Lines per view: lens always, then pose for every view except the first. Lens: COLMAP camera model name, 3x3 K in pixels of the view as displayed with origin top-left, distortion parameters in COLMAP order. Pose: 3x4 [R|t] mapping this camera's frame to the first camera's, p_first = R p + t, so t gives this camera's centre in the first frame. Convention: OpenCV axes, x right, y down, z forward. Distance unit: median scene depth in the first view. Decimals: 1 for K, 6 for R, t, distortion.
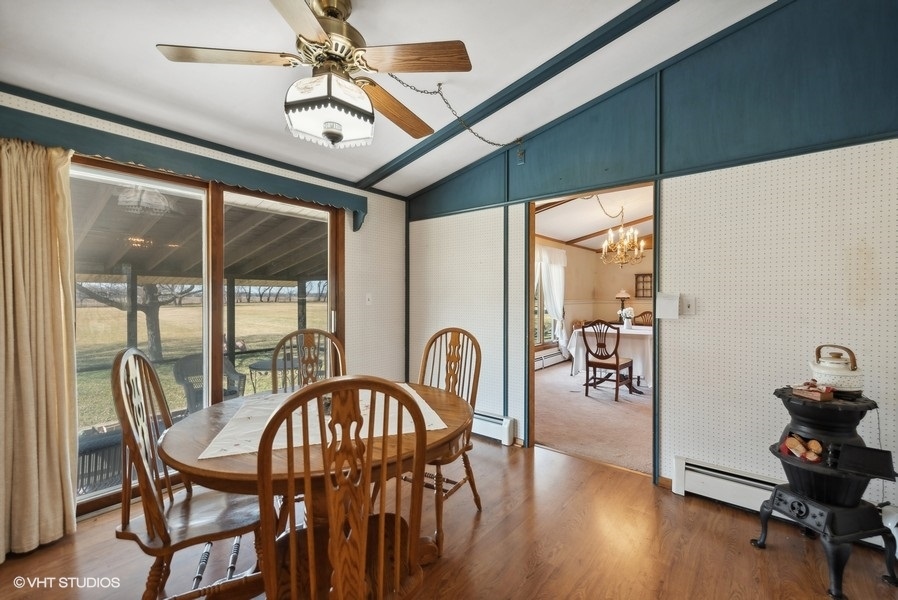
lens RADIAL K [[384.4, 0, 453.1], [0, 384.4, 301.3], [0, 0, 1]] dist [0.030037, -0.010407]
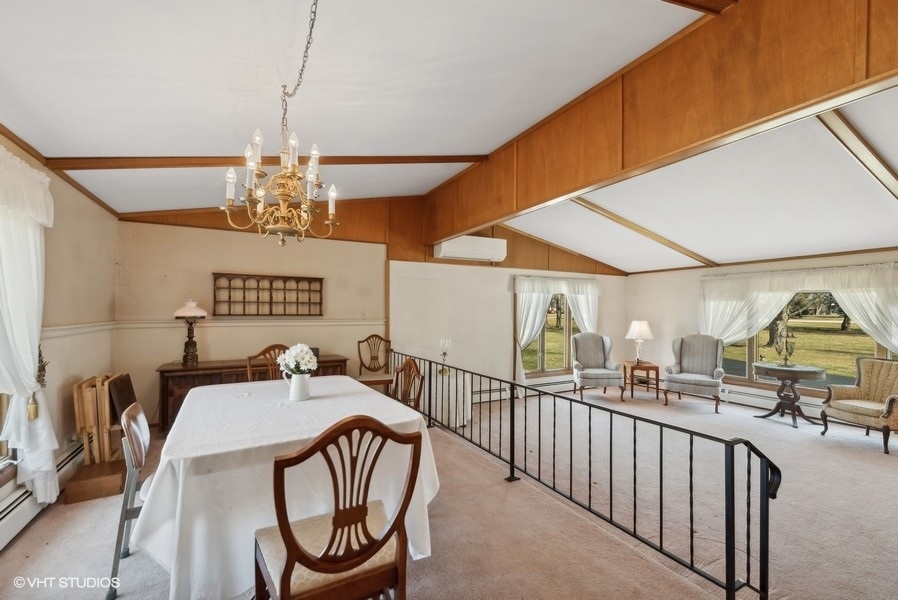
lens RADIAL K [[384.4, 0, 453.1], [0, 384.4, 301.3], [0, 0, 1]] dist [0.030037, -0.010407]
pose [[0.380134, 0.021547, 0.924680, 0.097096], [0.008721, 0.999601, -0.026879, -0.013341], [-0.924890, 0.018282, 0.379794, 0.487698]]
